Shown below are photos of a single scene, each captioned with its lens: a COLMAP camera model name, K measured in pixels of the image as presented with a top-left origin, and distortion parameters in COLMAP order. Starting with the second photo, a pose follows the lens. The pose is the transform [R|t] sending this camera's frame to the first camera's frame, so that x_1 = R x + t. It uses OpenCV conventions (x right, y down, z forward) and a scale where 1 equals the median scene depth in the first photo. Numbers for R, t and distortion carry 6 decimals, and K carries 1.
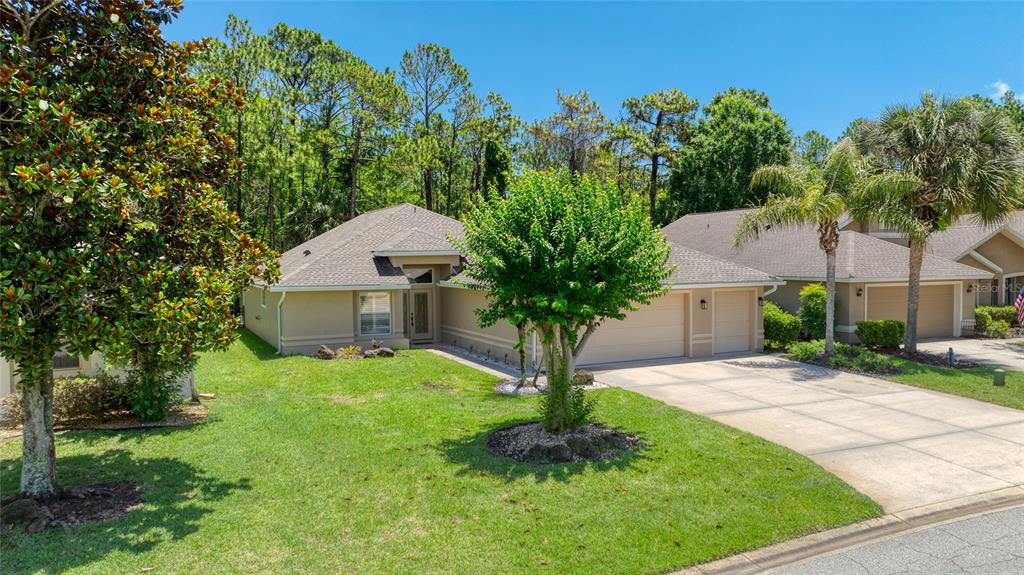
lens RADIAL K [[760.8, 0, 512.0], [0, 760.8, 287.5], [0, 0, 1]] dist [0.001164, 0.000474]
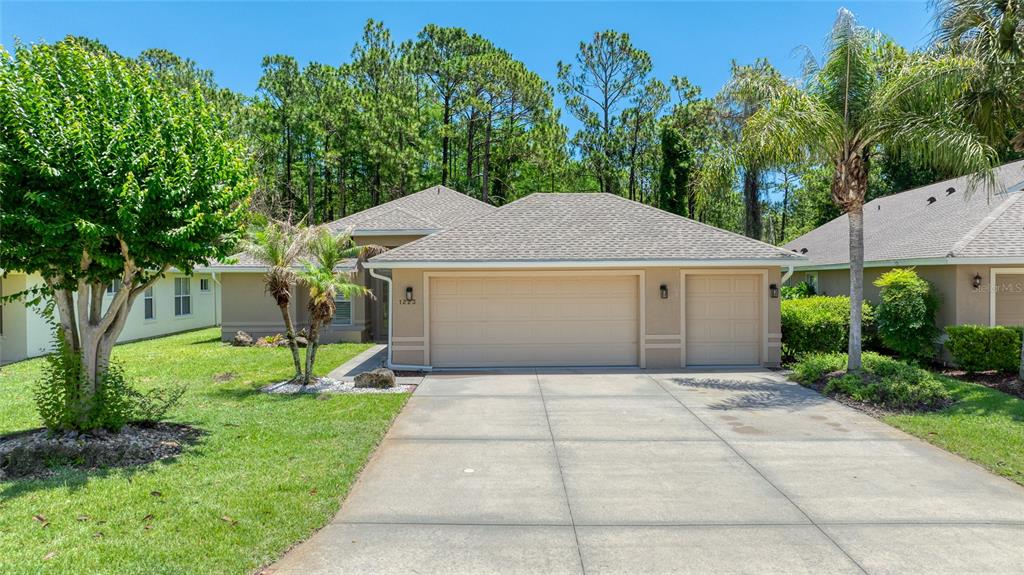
lens RADIAL K [[740.7, 0, 512.0], [0, 740.7, 287.5], [0, 0, 1]] dist [0.001587, 0.000977]
pose [[0.900697, 0.009197, -0.434350, 0.402571], [-0.021640, 0.999485, -0.023713, 0.035454], [0.433908, 0.030757, 0.900432, 0.320968]]
